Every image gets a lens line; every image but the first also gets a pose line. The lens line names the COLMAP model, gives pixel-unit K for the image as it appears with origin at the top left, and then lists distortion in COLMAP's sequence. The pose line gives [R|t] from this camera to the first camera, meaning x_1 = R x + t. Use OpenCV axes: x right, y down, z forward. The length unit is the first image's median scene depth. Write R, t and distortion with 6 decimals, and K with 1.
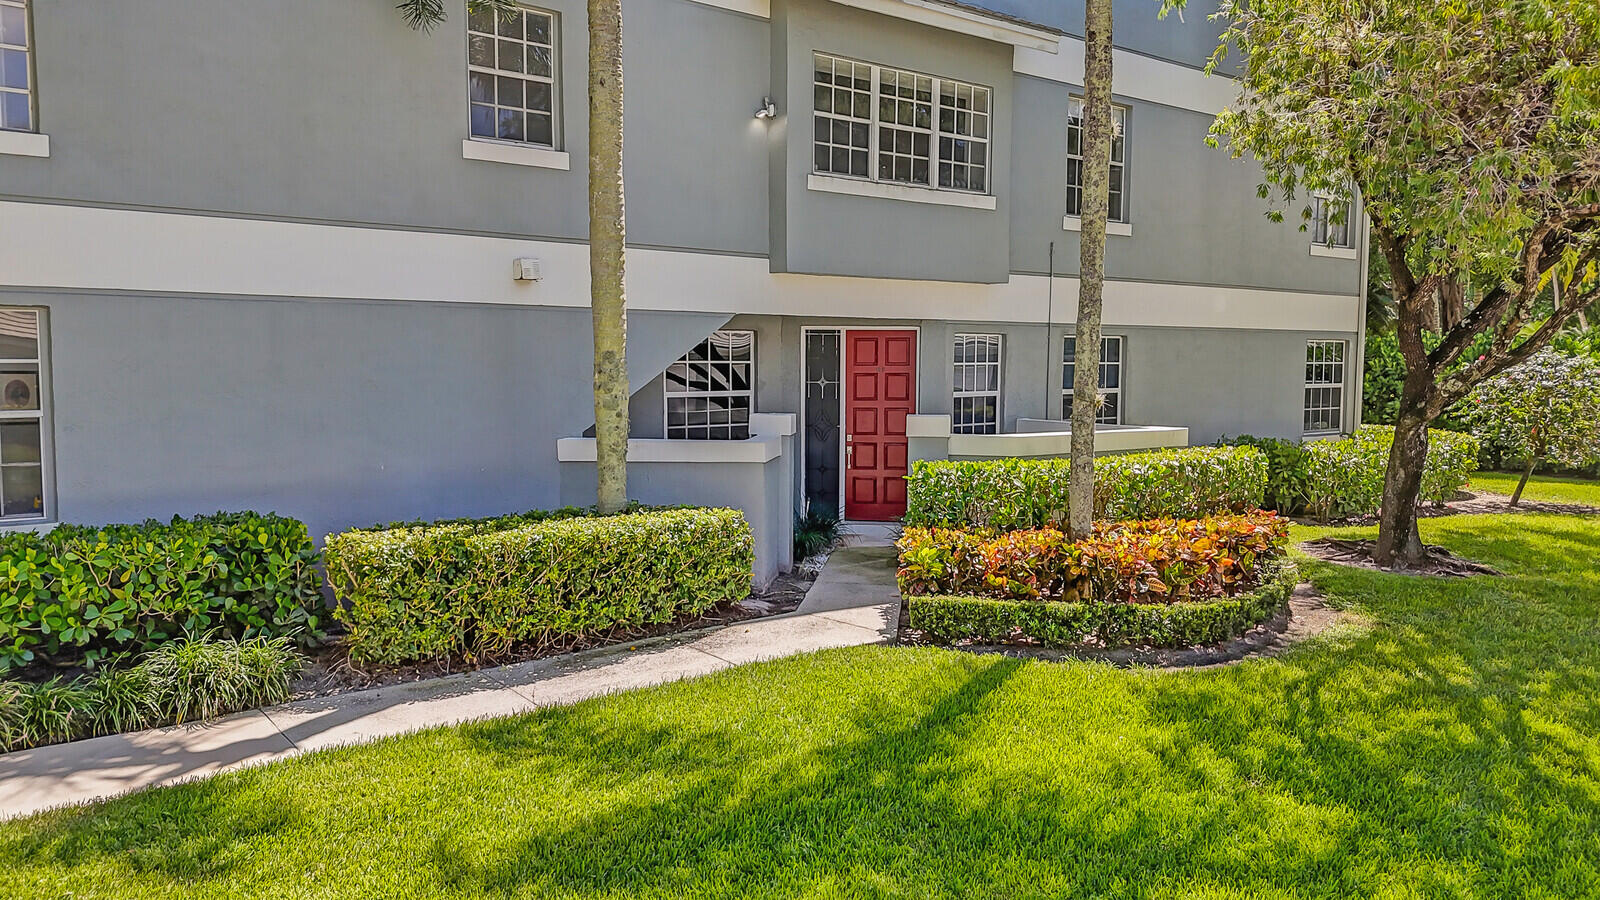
lens RADIAL K [[1212.2, 0, 776.8], [0, 1212.2, 450.9], [0, 0, 1]] dist [0.115596, -0.219487]
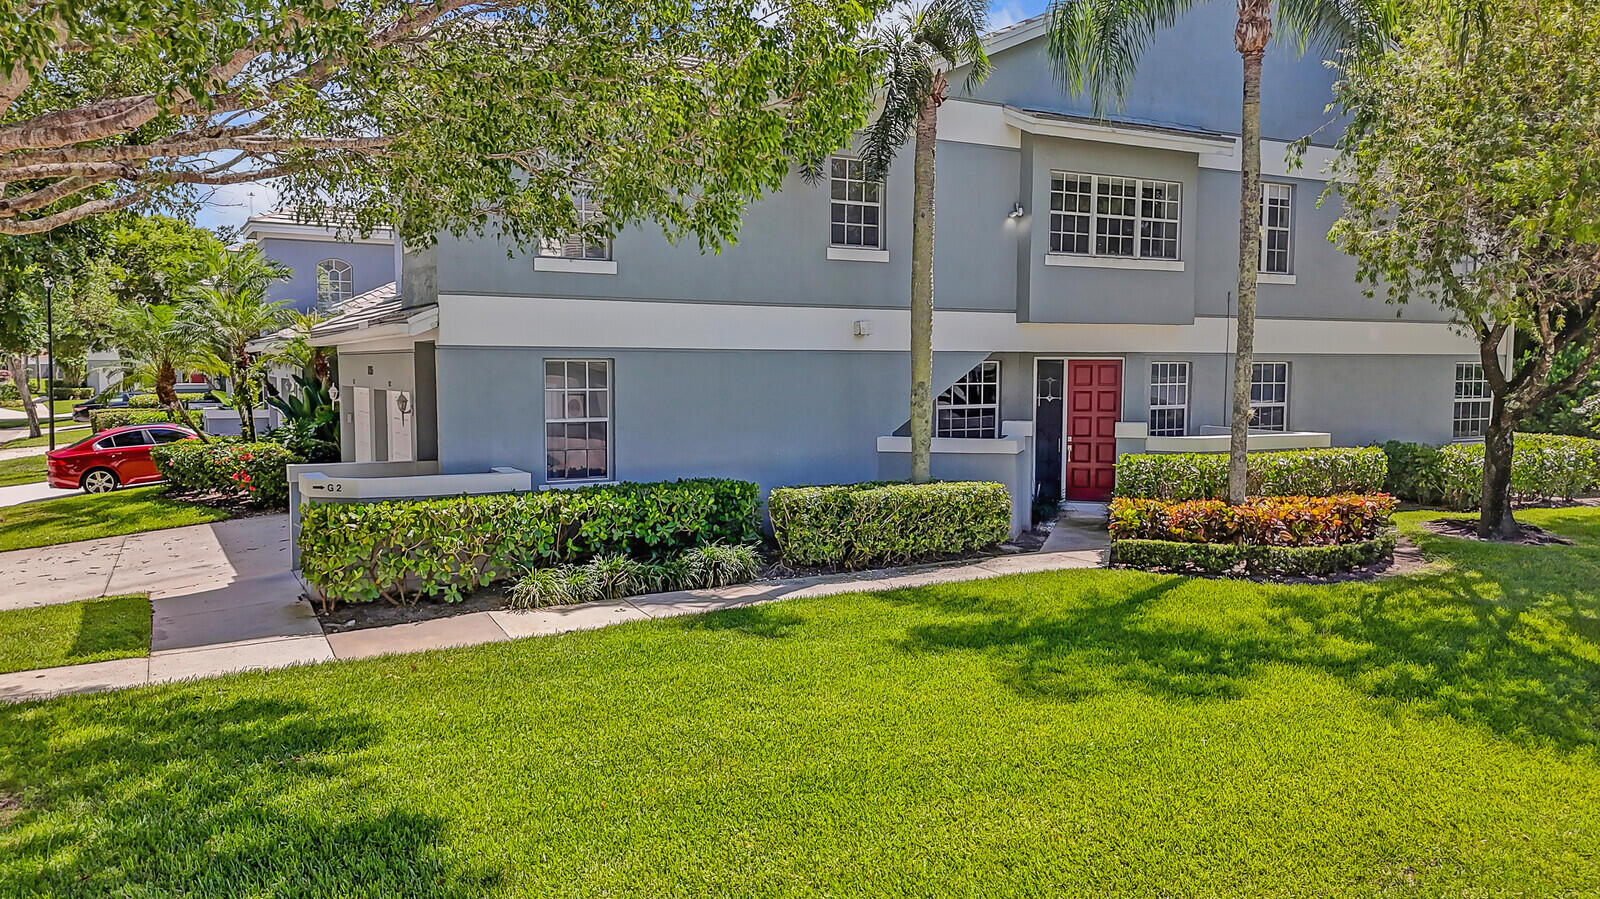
lens RADIAL K [[1212.2, 0, 776.8], [0, 1212.2, 450.4], [0, 0, 1]] dist [0.115596, -0.219487]
pose [[0.987705, 0.009928, -0.156013, -0.067517], [-0.010625, 0.999937, -0.003634, 0.013971], [0.155967, 0.005247, 0.987748, -0.526189]]
